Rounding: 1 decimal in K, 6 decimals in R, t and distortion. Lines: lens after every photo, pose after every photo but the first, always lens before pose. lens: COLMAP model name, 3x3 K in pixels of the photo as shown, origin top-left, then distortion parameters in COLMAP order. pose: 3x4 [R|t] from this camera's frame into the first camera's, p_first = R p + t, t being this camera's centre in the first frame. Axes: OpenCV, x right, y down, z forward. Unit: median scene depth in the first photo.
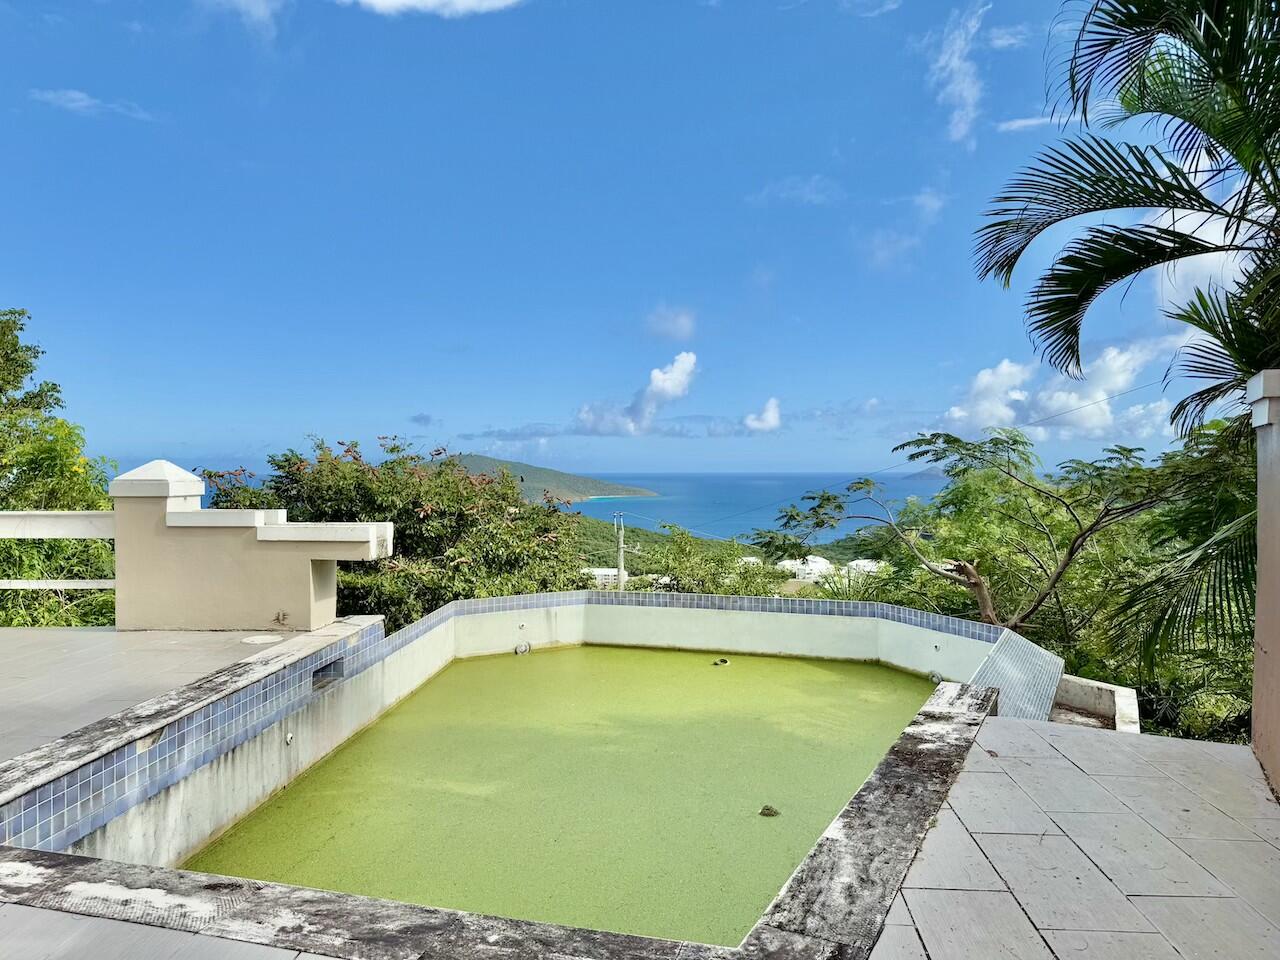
lens RADIAL K [[899.0, 0, 637.3], [0, 899.0, 488.2], [0, 0, 1]] dist [0.028348, -0.032098]
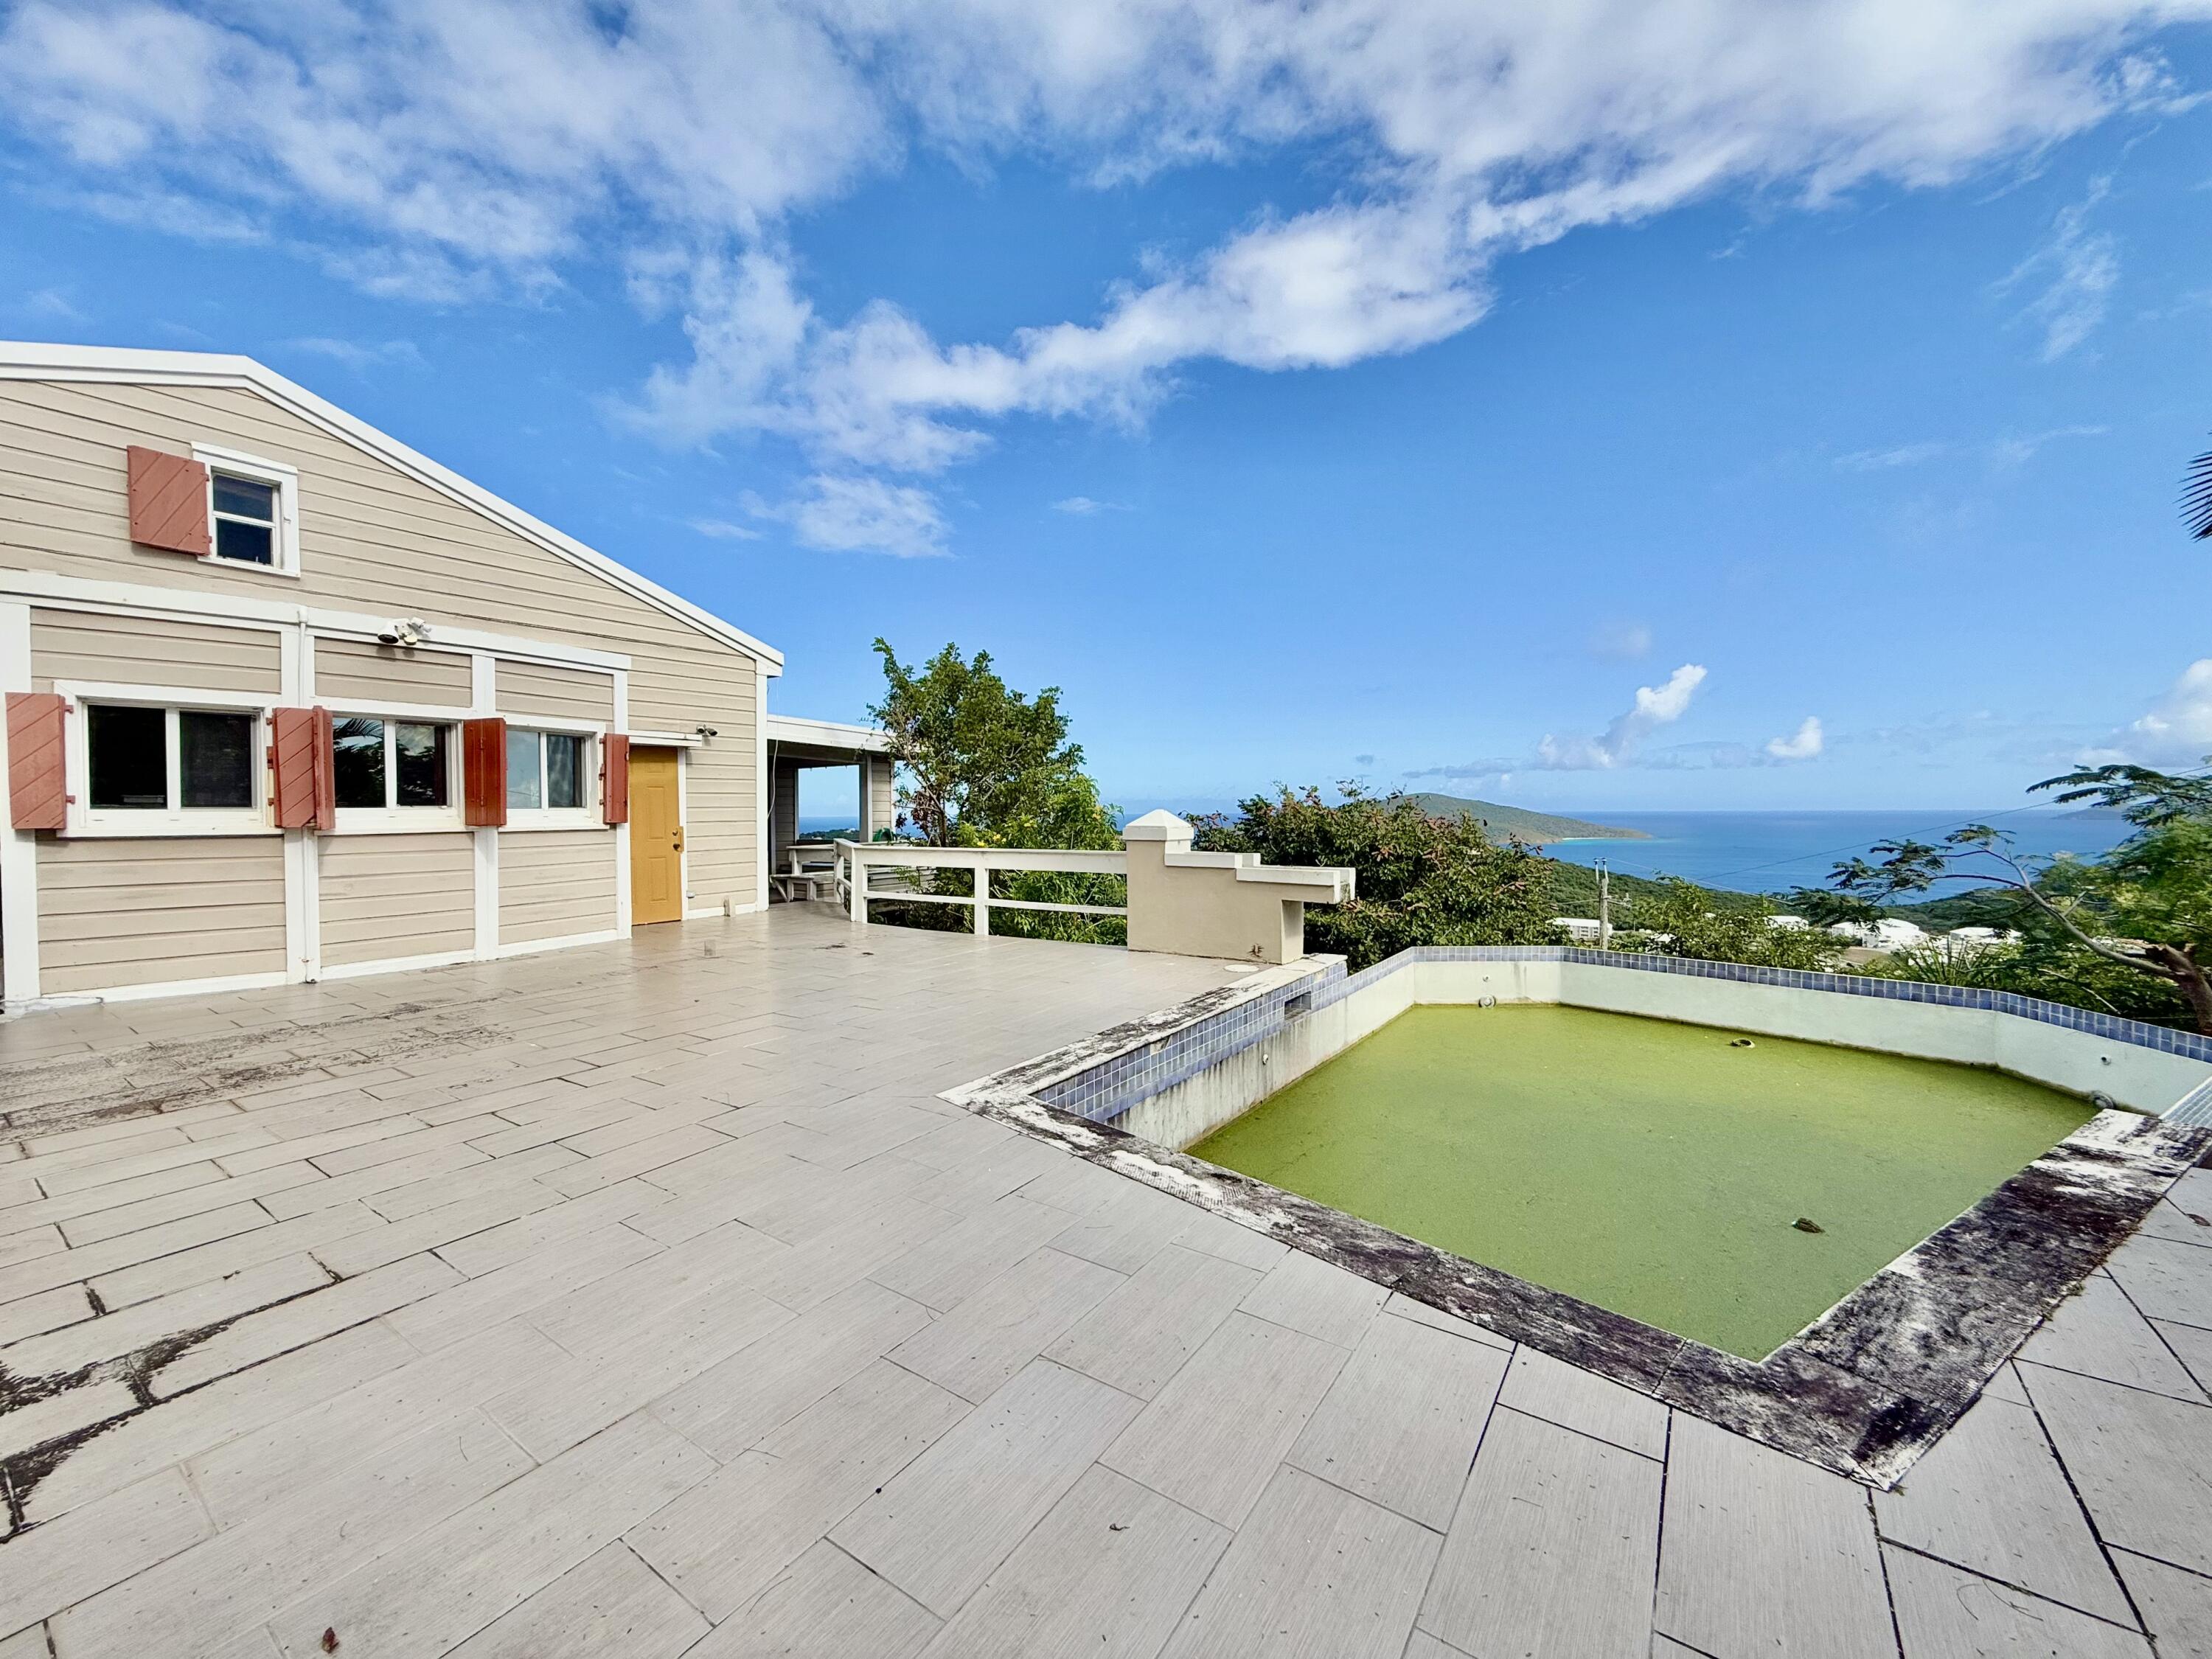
lens RADIAL K [[885.3, 0, 1098.9], [0, 885.3, 834.6], [0, 0, 1]] dist [0.001944, 0.000408]
pose [[0.859787, 0.011625, -0.510520, -0.005755], [-0.006069, 0.999903, 0.012547, -0.018048], [0.510616, -0.007689, 0.859774, -0.059441]]
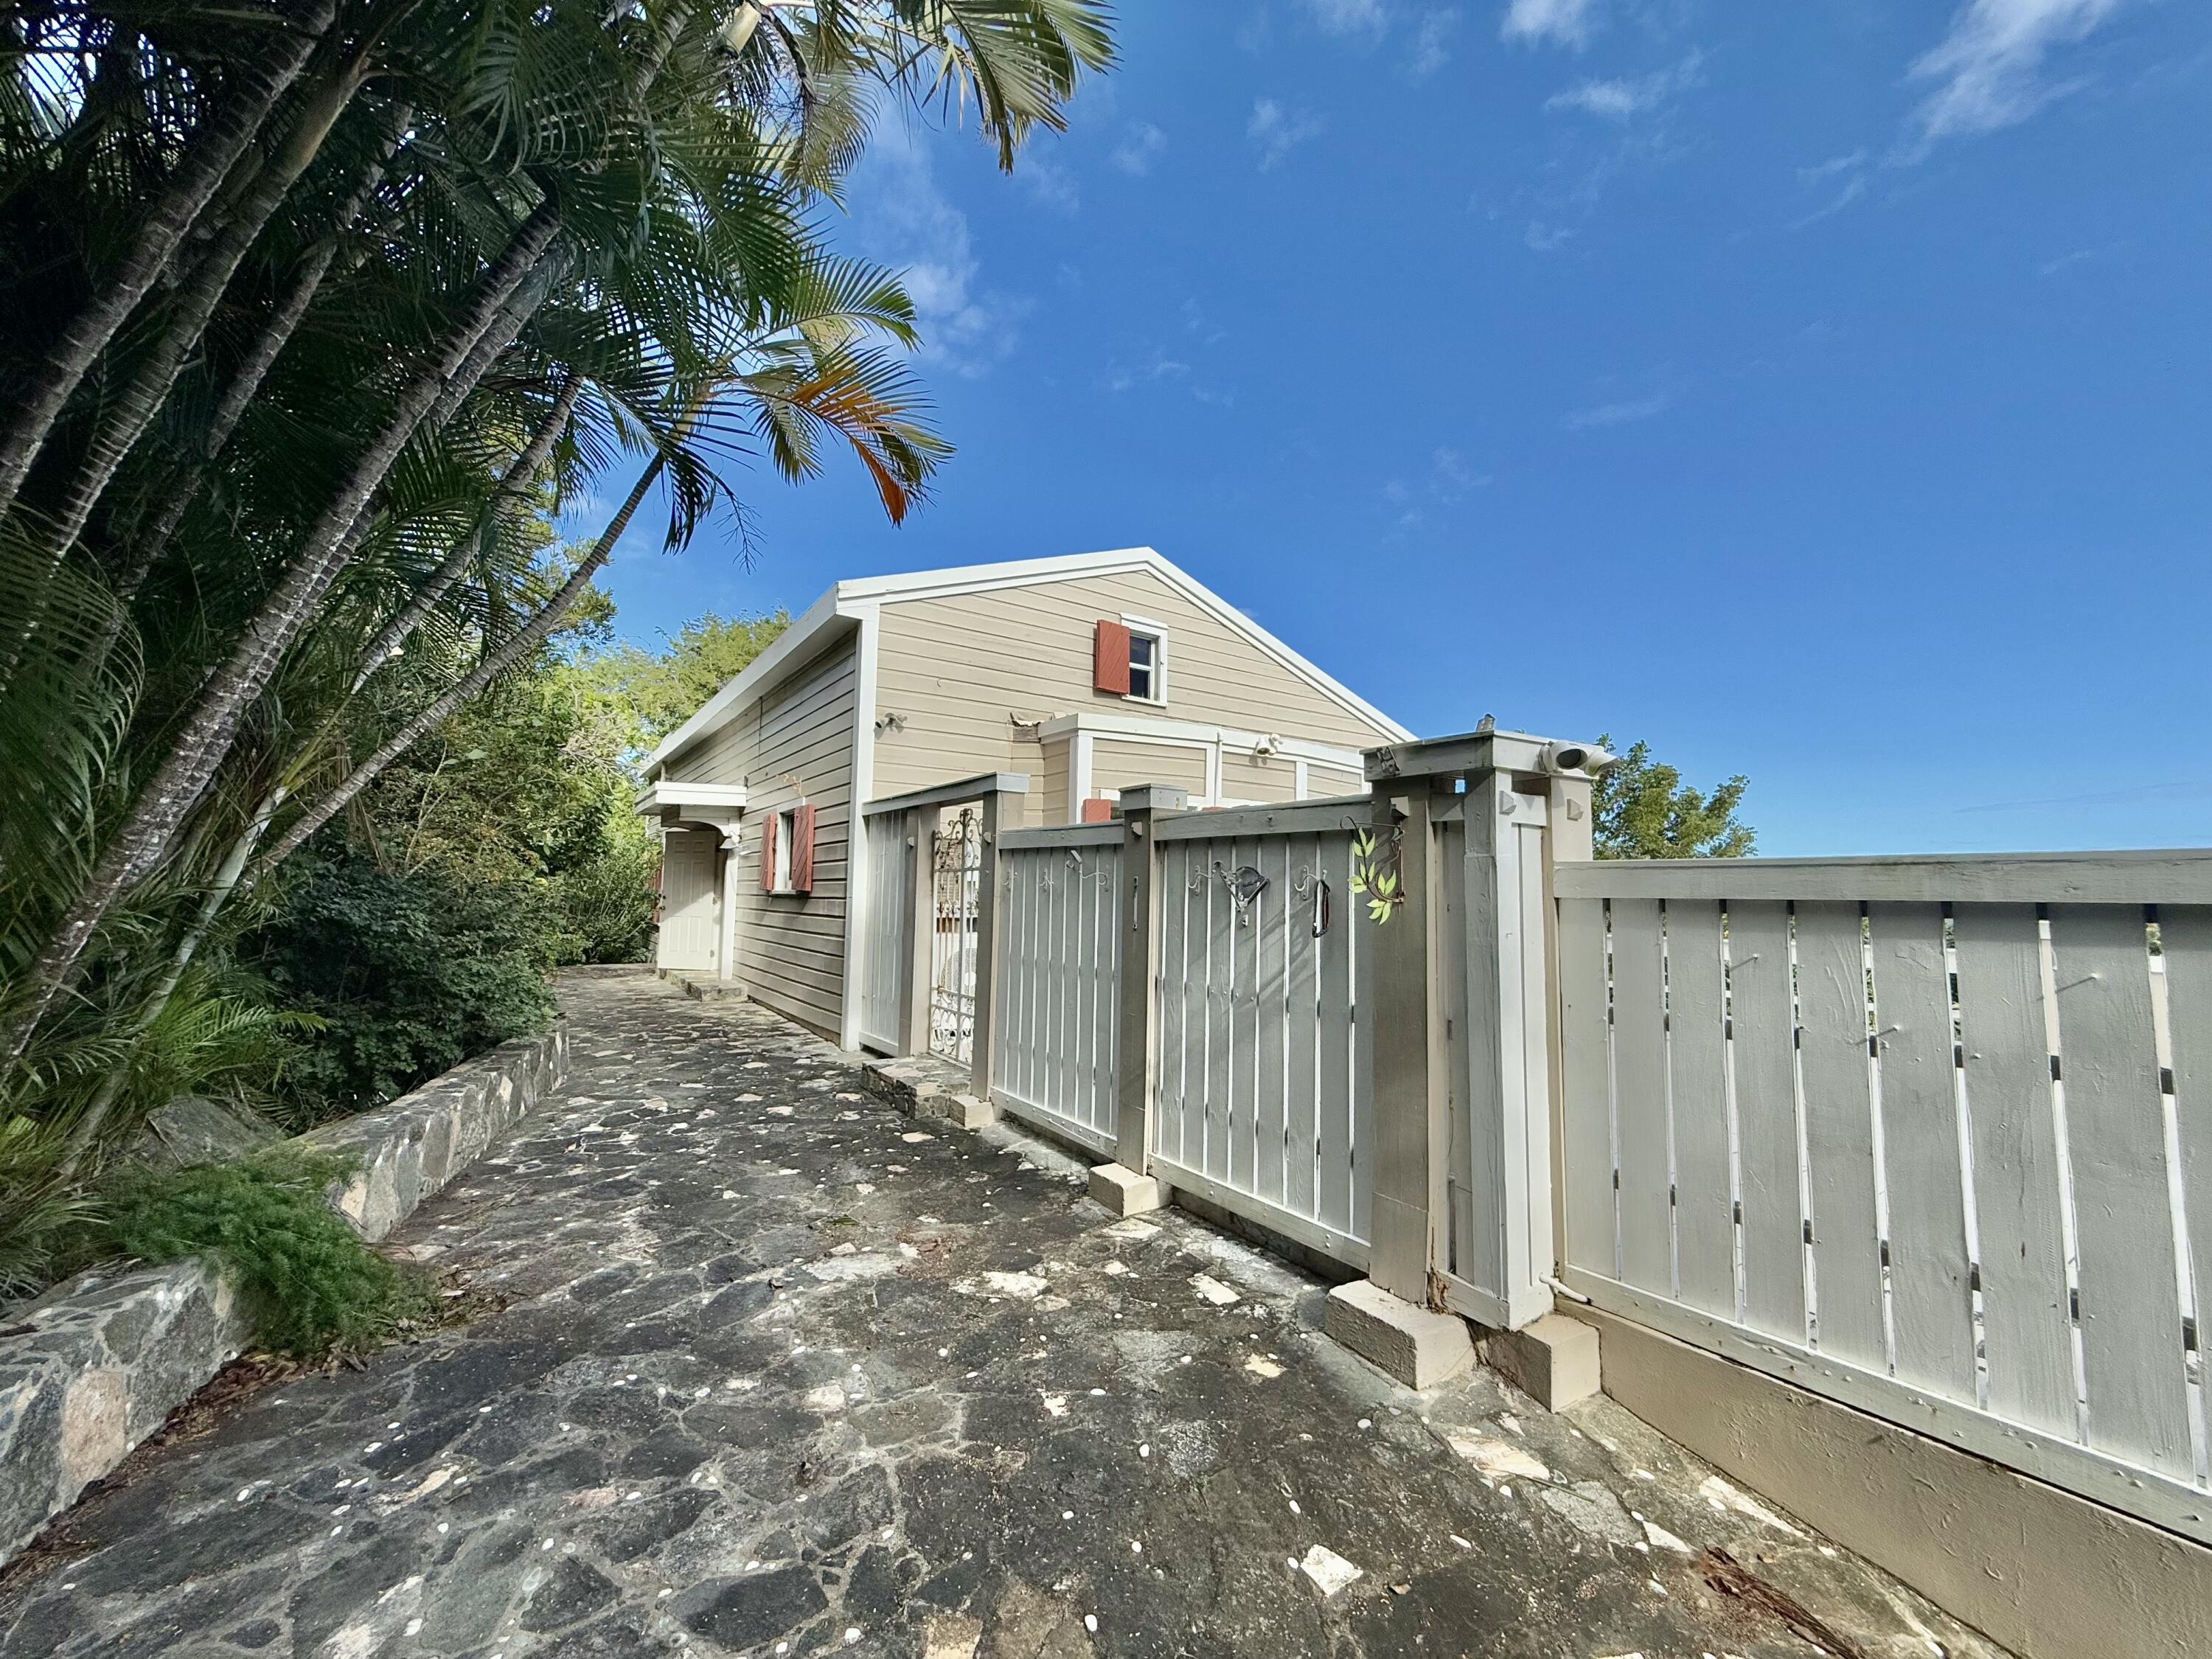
lens RADIAL K [[876.6, 0, 1101.1], [0, 876.6, 834.7], [0, 0, 1]] dist [0.001558, 0.000308]
pose [[0.620703, -0.041625, -0.782940, -0.642257], [-0.032396, 0.996375, -0.078655, 0.015582], [0.783376, 0.074185, 0.617104, -0.875064]]
